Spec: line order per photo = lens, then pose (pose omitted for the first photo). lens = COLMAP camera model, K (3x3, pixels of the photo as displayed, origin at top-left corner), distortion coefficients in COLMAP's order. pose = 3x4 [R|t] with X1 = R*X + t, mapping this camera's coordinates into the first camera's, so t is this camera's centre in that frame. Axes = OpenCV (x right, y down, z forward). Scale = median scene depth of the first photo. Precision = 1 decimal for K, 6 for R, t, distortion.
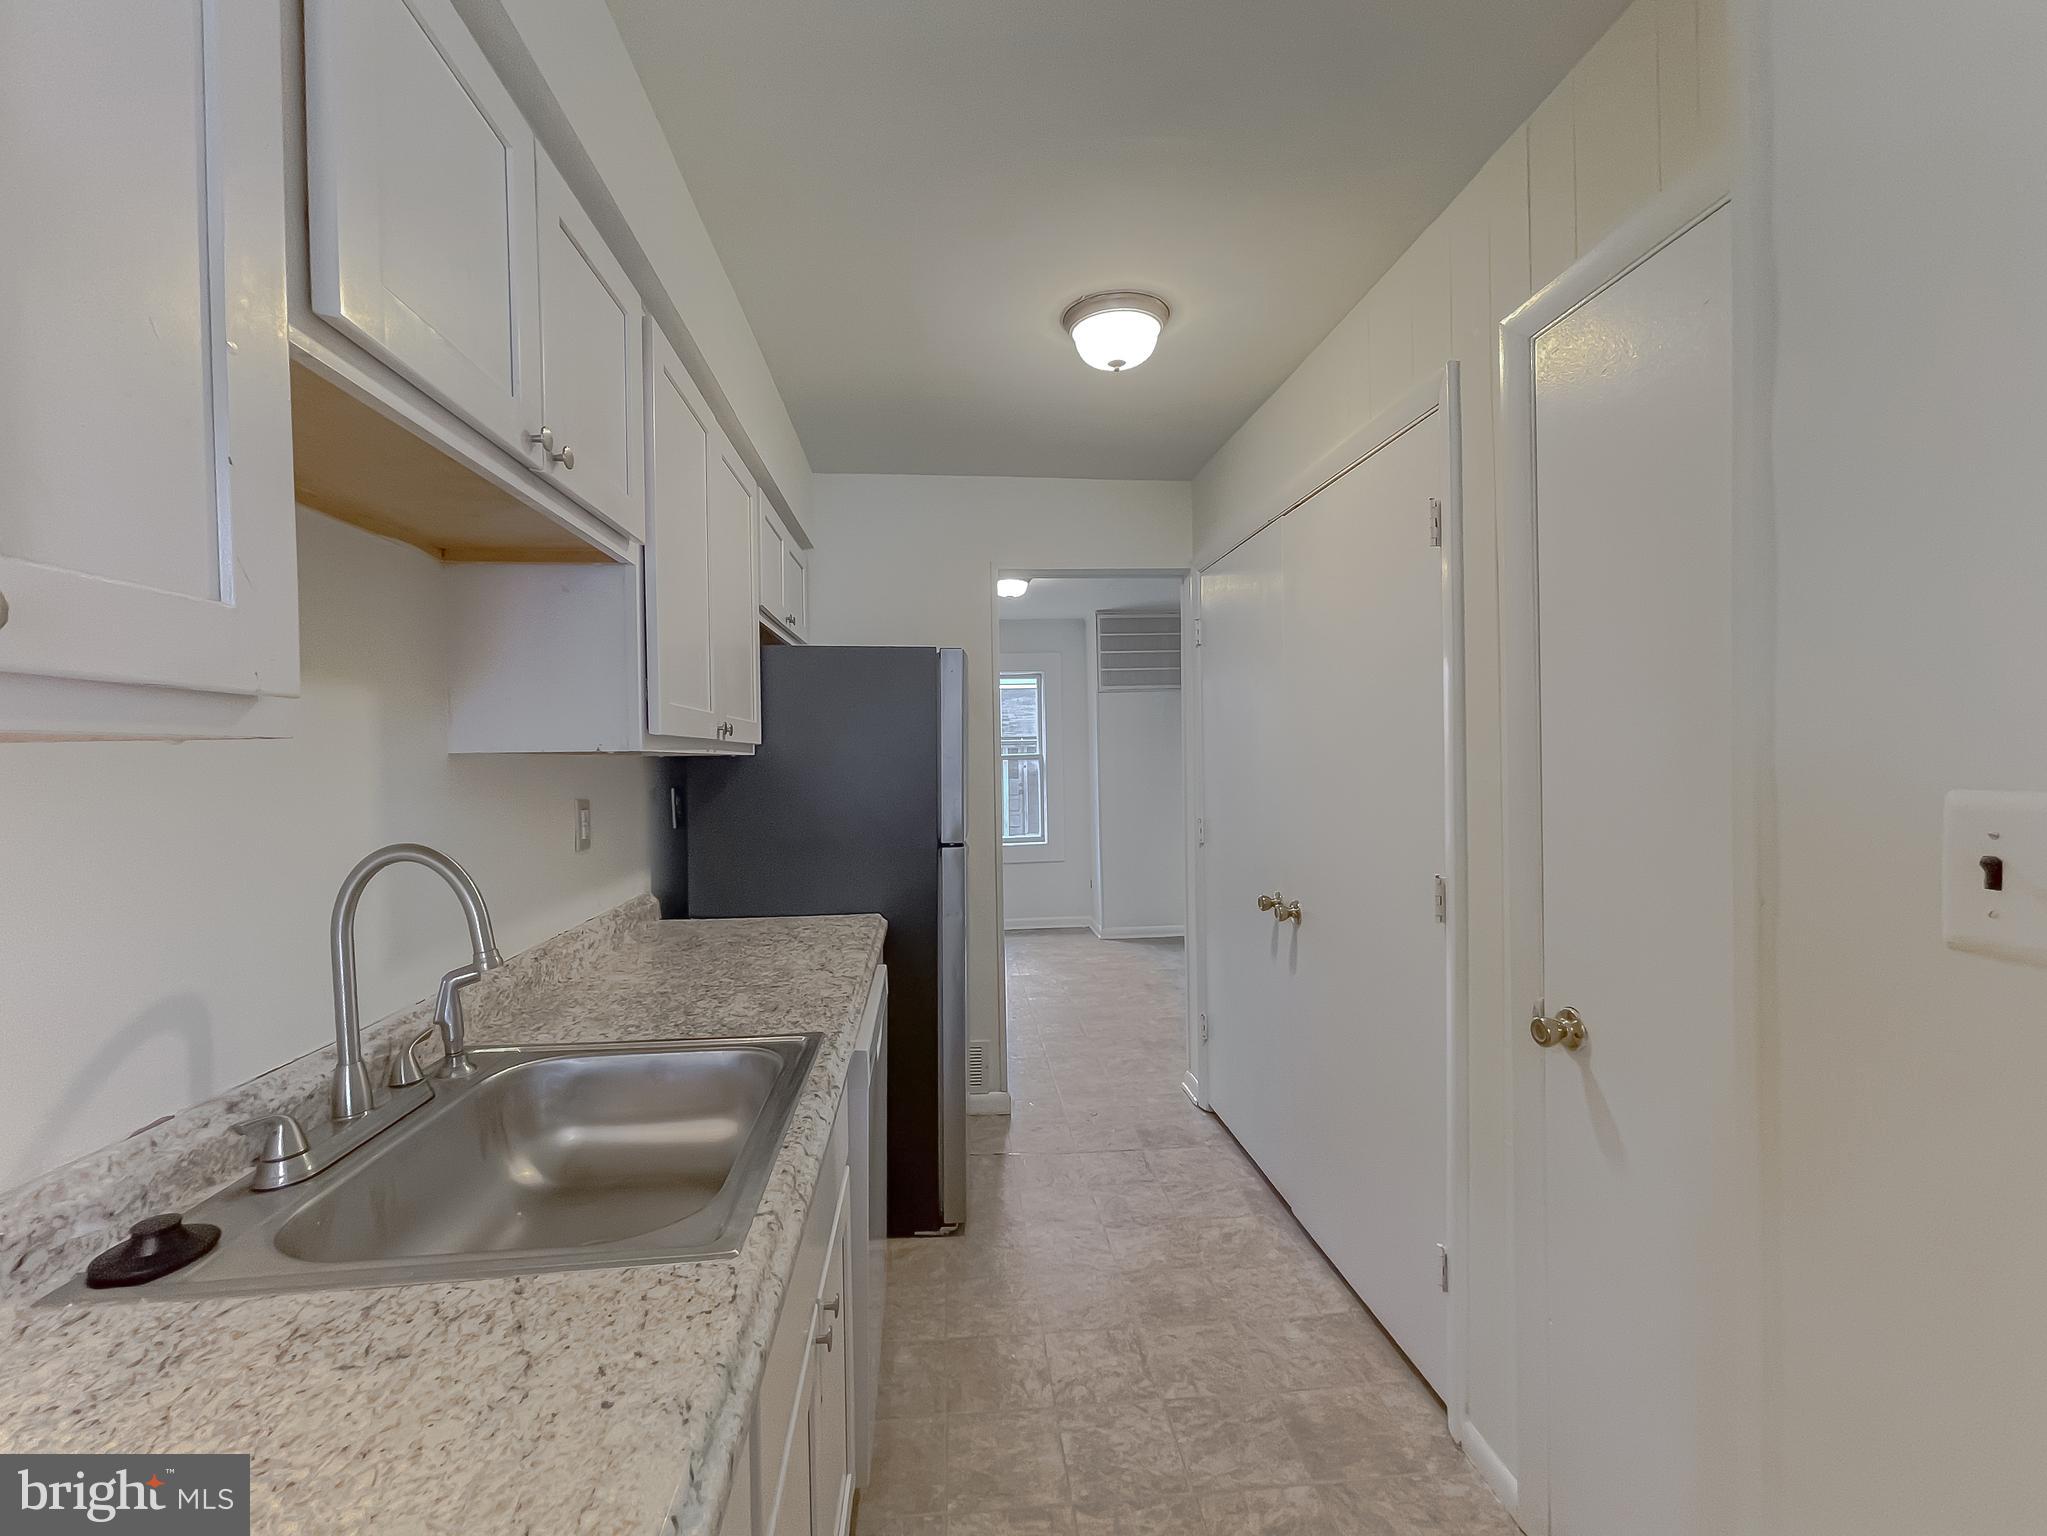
lens RADIAL K [[837.1, 0, 1017.4], [0, 837.1, 774.4], [0, 0, 1]] dist [0.000614, 0.000591]
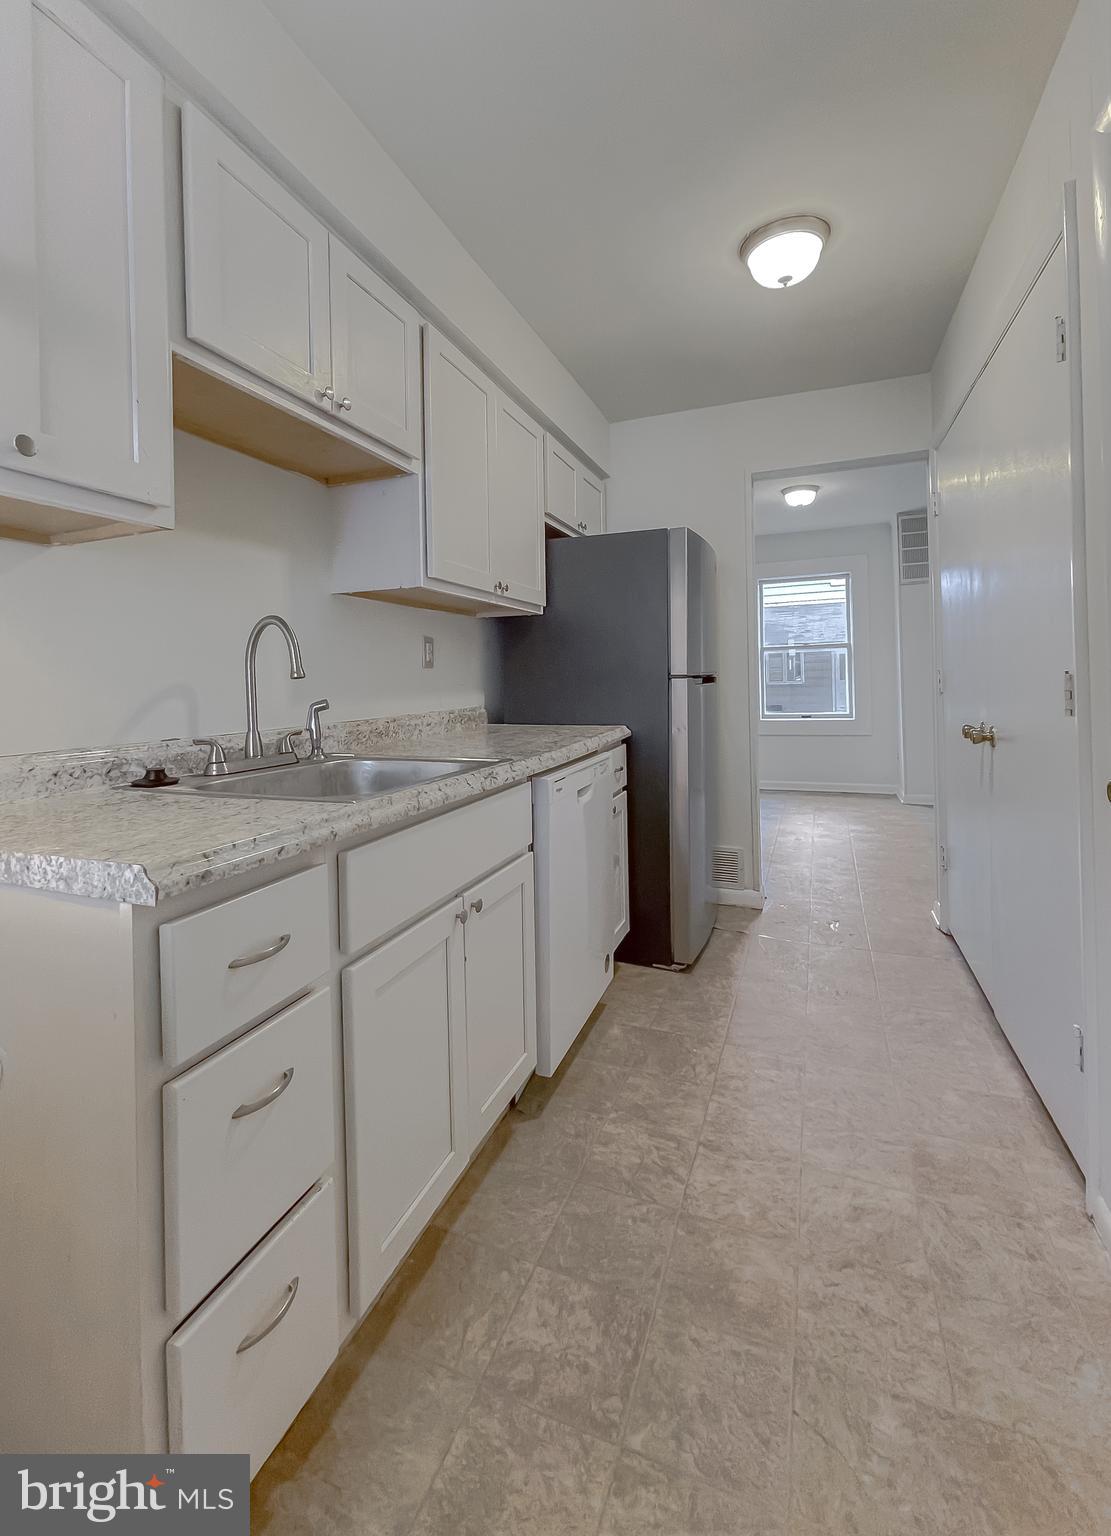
lens RADIAL K [[660.8, 0, 545.6], [0, 660.8, 673.9], [0, 0, 1]] dist [-0.000753, -0.000456]
pose [[0.892852, -0.006902, -0.450298, 0.273833], [0.001665, 0.999926, -0.012026, 0.124912], [0.450348, 0.009988, 0.892797, -0.037309]]
